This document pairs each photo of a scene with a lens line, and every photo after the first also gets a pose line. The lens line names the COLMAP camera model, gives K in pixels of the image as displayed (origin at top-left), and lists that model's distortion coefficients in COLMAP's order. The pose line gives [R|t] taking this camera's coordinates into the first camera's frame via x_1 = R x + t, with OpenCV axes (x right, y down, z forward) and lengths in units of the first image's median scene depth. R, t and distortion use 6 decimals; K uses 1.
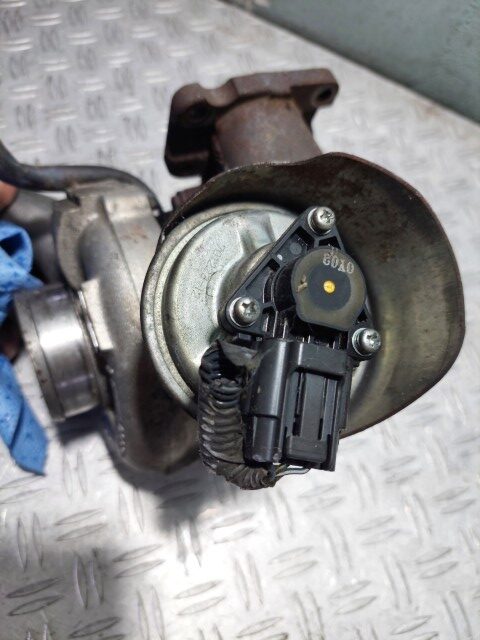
lens RADIAL K [[528.4, 0, 240.0], [0, 528.4, 320.0], [0, 0, 1]] dist [0.006664, 0.001739]
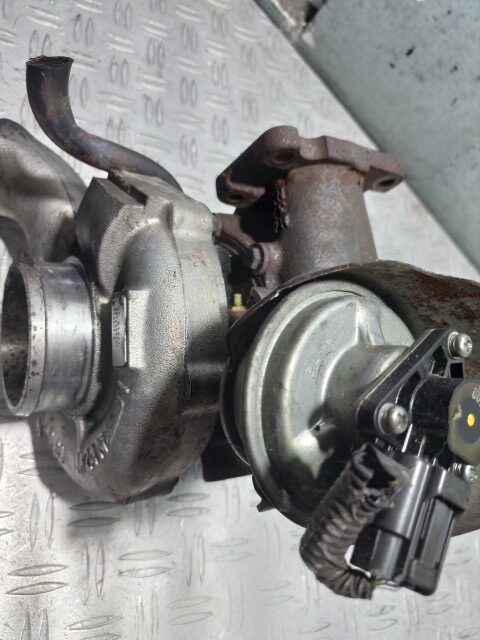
lens RADIAL K [[512.1, 0, 240.0], [0, 512.1, 320.0], [0, 0, 1]] dist [0.103227, -0.003892]
pose [[0.911345, 0.296581, 0.285463, -0.359297], [-0.300372, 0.953302, -0.031489, -0.048630], [-0.281471, -0.057048, 0.957872, 0.087953]]
